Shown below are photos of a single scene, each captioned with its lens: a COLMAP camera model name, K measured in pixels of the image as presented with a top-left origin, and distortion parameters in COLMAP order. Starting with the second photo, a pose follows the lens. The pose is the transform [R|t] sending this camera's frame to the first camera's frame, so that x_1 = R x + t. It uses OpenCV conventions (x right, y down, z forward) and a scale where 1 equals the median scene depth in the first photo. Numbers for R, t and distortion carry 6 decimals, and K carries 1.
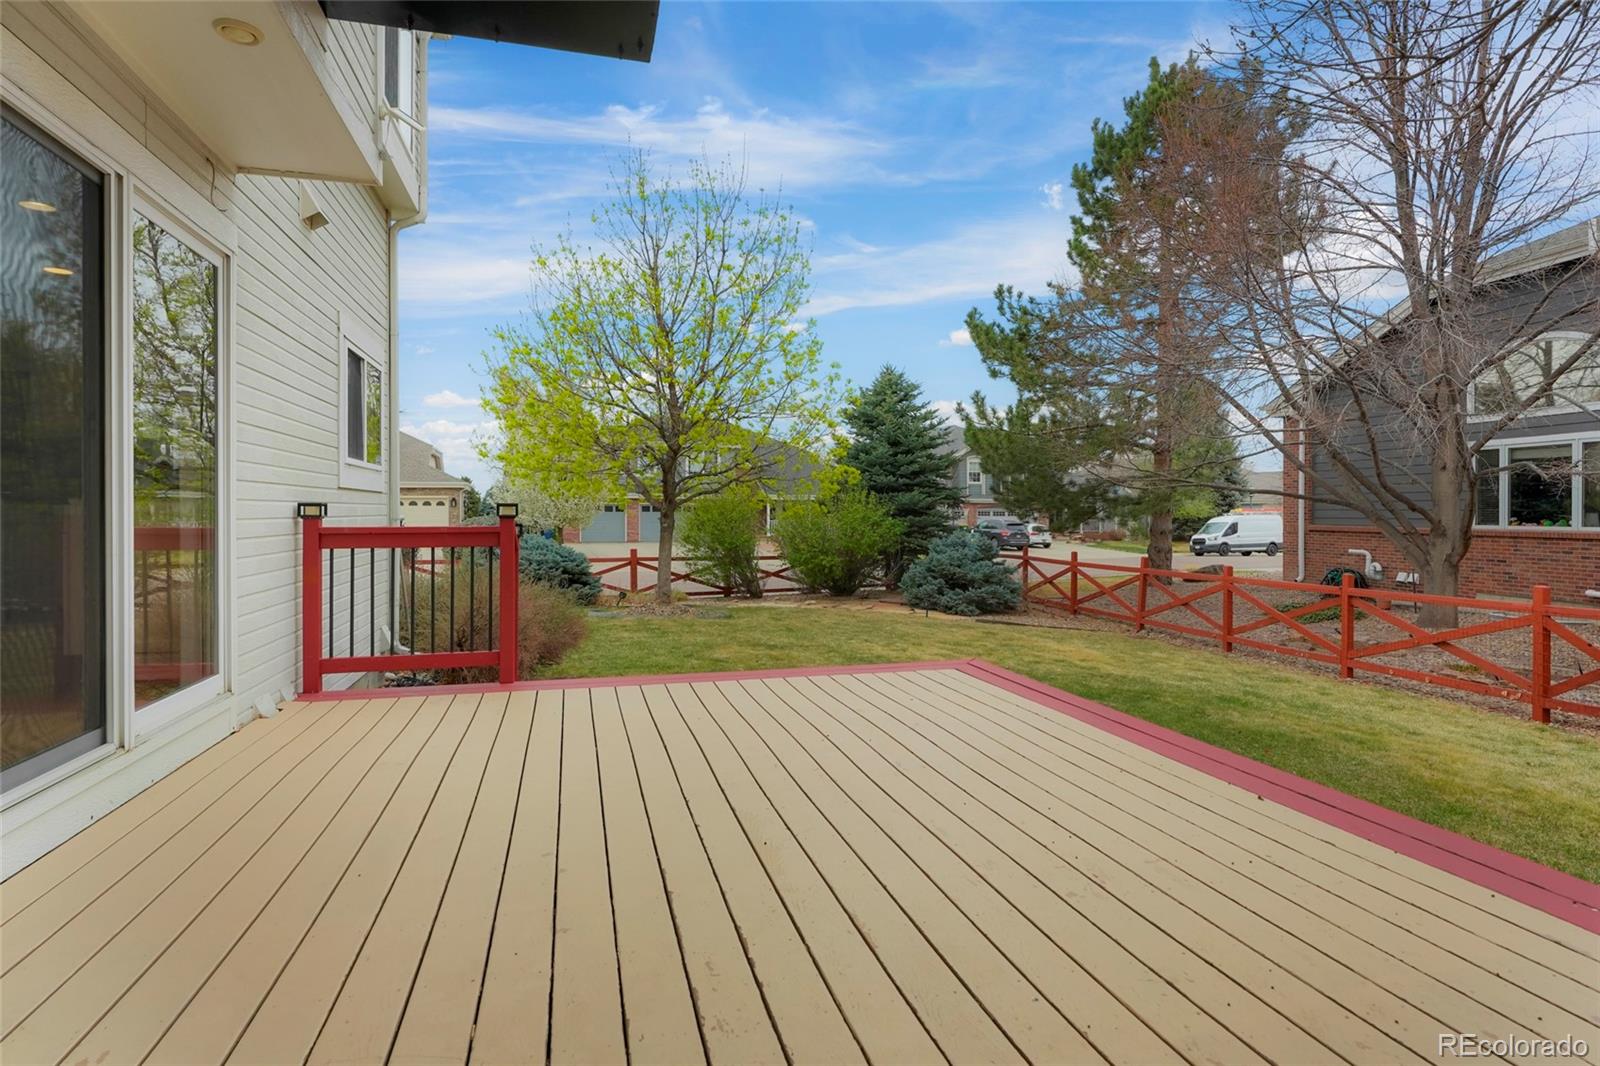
lens RADIAL K [[849.6, 0, 799.4], [0, 849.6, 527.8], [0, 0, 1]] dist [-0.003163, -0.000920]
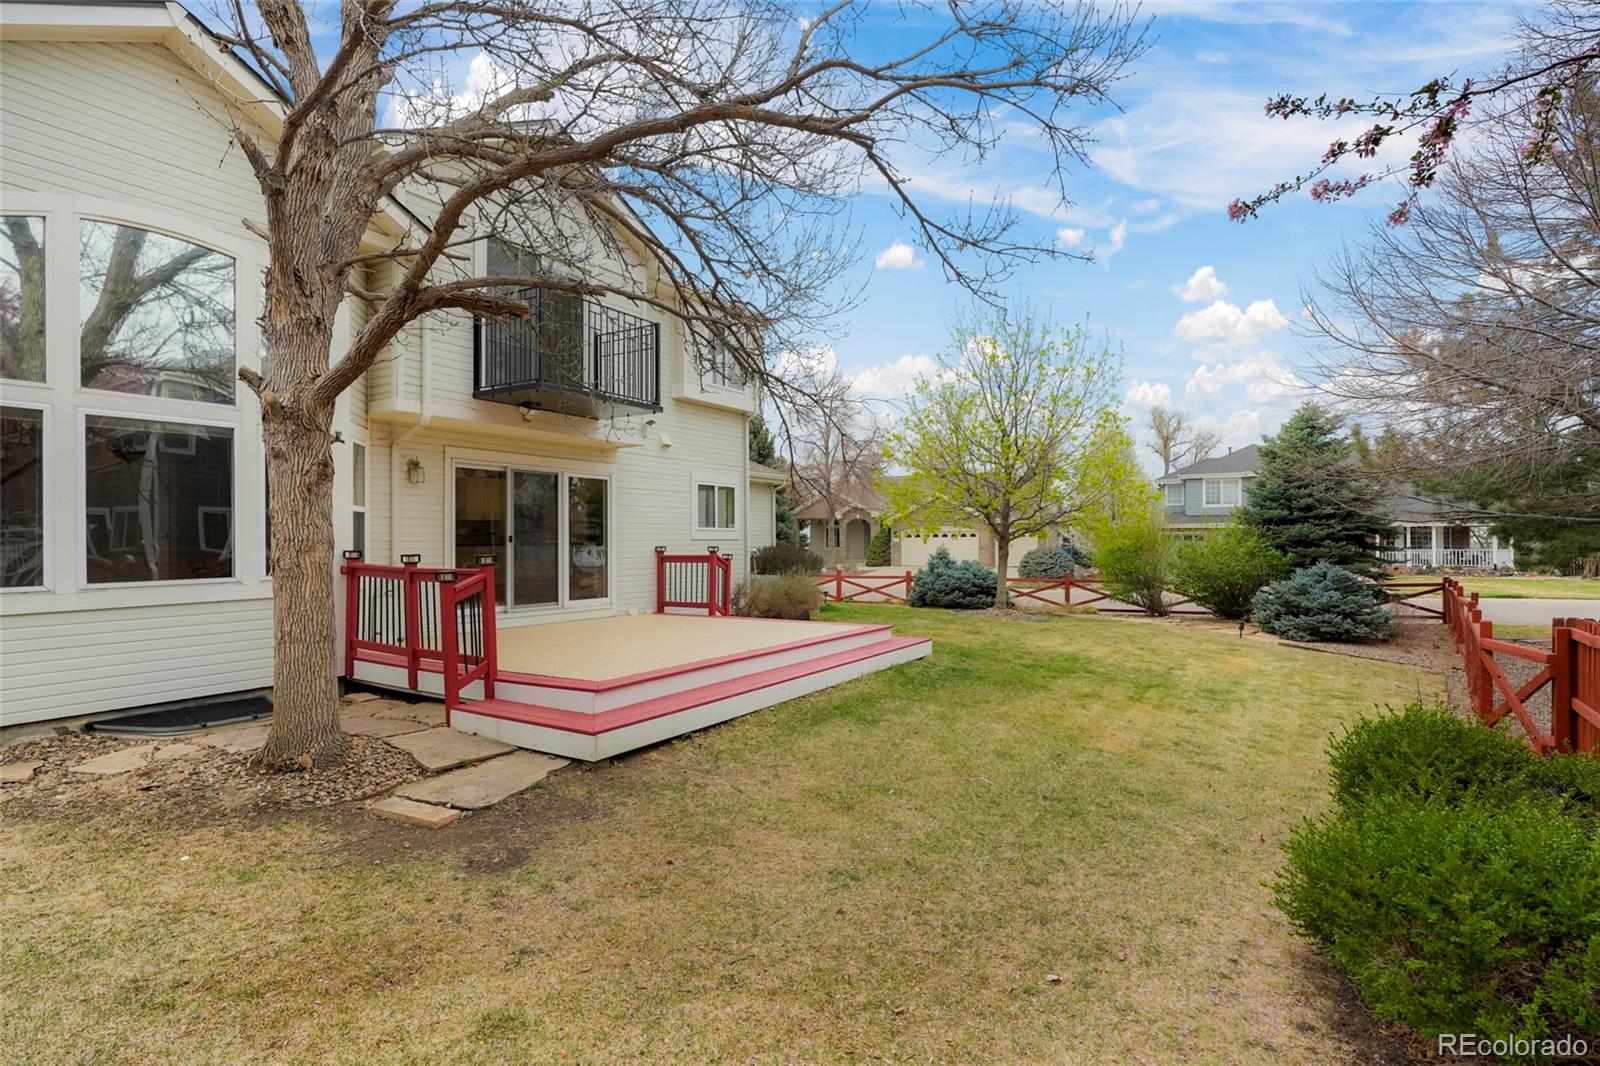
lens RADIAL K [[785.7, 0, 803.9], [0, 785.7, 528.3], [0, 0, 1]] dist [0.011210, 0.000450]
pose [[0.712377, -0.012038, -0.701694, 0.445958], [-0.009641, 0.999591, -0.026936, -0.006117], [0.701731, 0.025954, 0.711969, -0.150969]]
